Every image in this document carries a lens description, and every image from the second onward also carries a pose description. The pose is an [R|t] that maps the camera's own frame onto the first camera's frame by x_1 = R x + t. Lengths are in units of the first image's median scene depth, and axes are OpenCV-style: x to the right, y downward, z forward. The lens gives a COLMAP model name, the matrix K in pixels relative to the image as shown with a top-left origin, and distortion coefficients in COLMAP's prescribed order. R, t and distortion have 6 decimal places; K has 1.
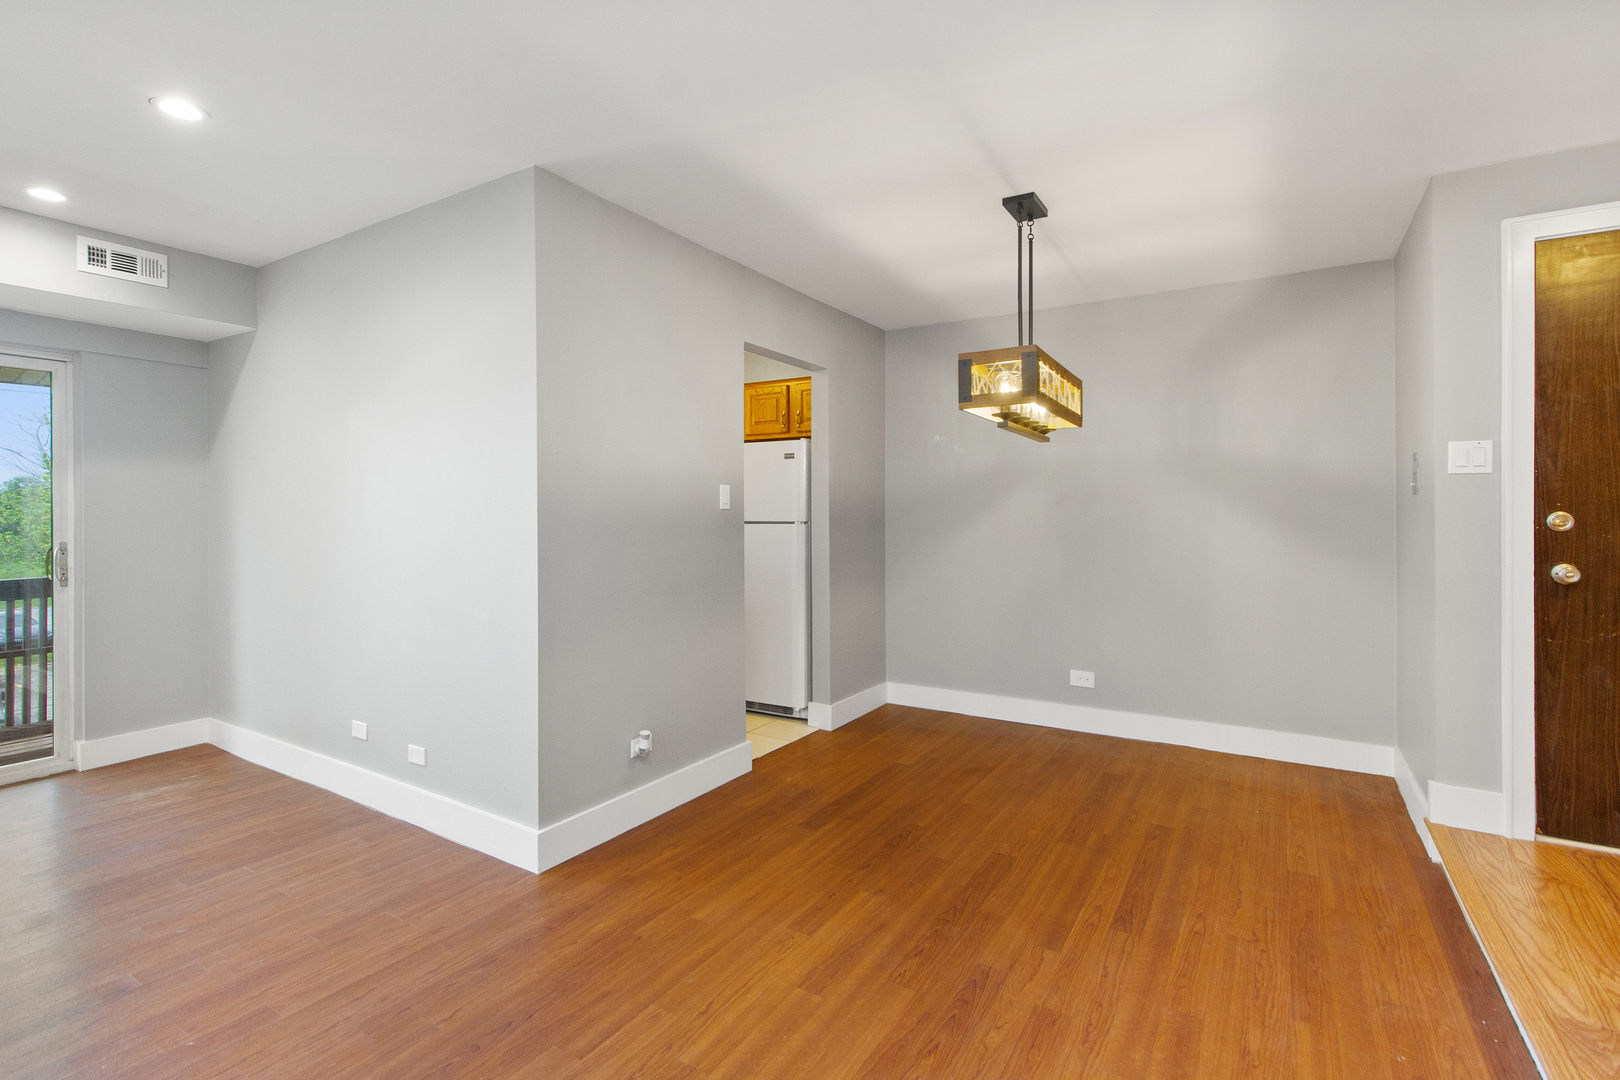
lens RADIAL K [[754.2, 0, 808.2], [0, 754.2, 520.1], [0, 0, 1]] dist [0.001490, 0.000201]
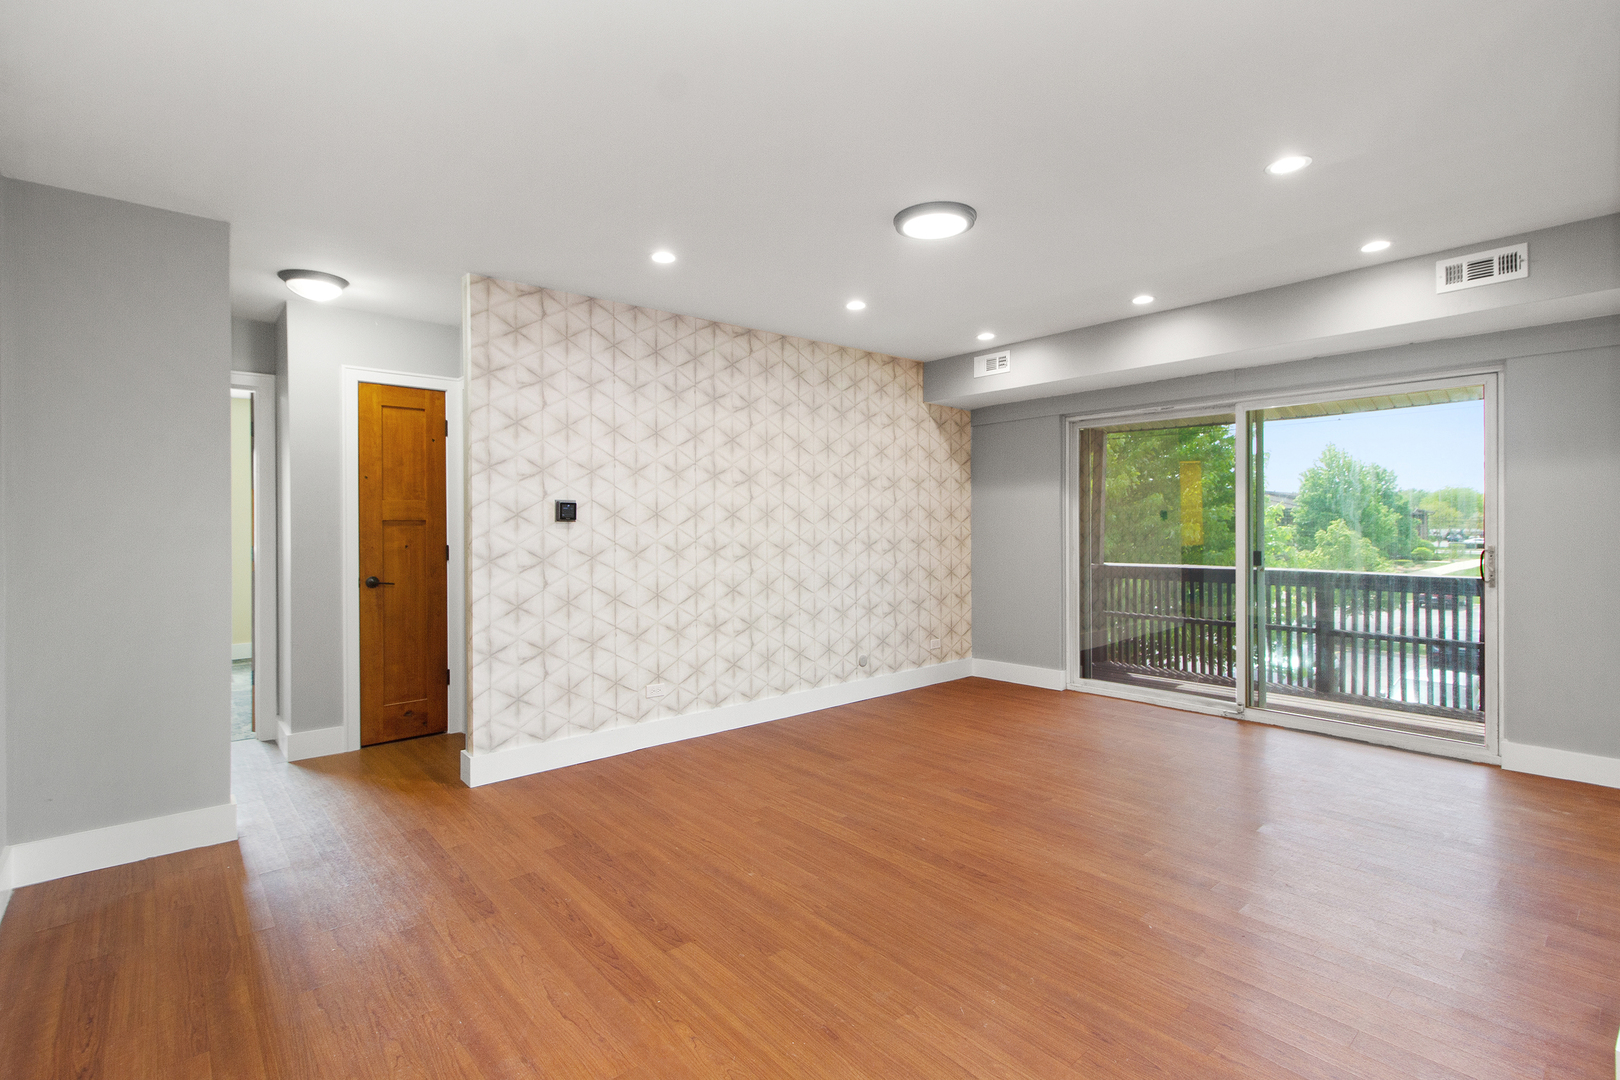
lens RADIAL K [[754.2, 0, 815.1], [0, 754.2, 527.4], [0, 0, 1]] dist [0.001490, 0.000201]
pose [[-0.287817, 0.010828, -0.957624, 0.391495], [-0.001717, 0.999929, 0.011822, -0.008083], [0.957684, 0.005047, -0.287778, 0.539618]]
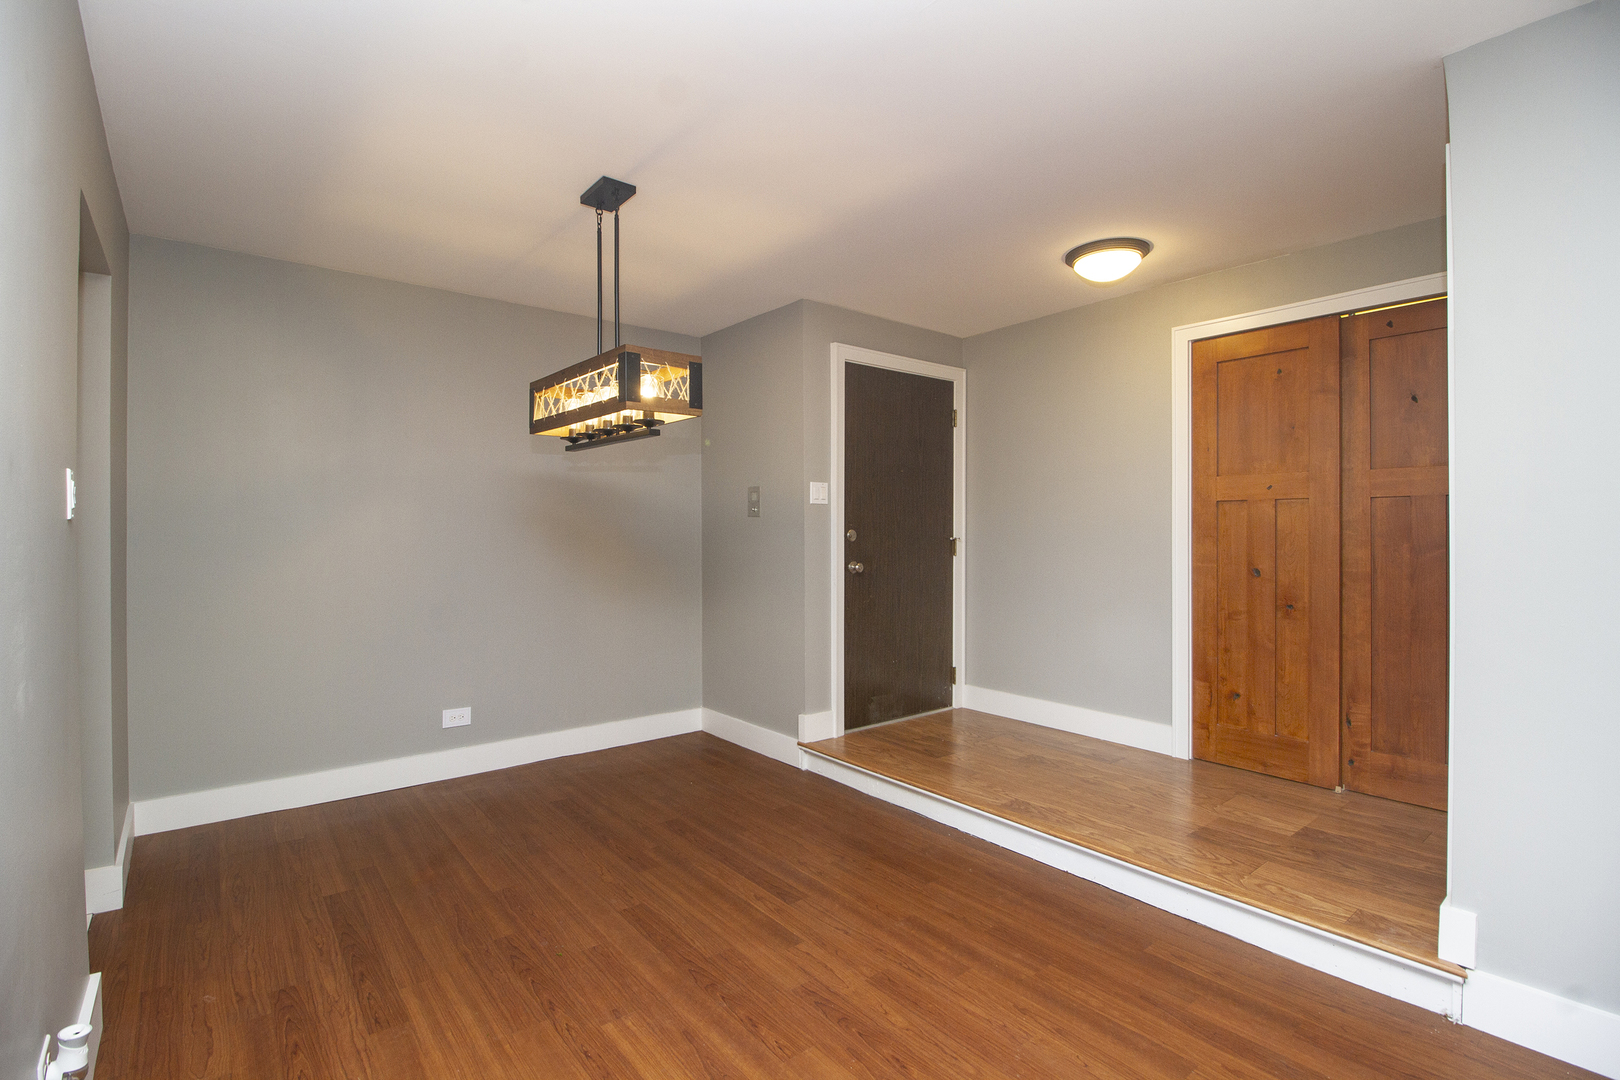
lens RADIAL K [[754.2, 0, 813.6], [0, 754.2, 522.5], [0, 0, 1]] dist [0.001490, 0.000201]
pose [[0.323195, 0.012505, 0.946250, -0.540459], [0.006577, 0.999859, -0.015460, -0.000900], [-0.946309, 0.011220, 0.323067, 0.507448]]
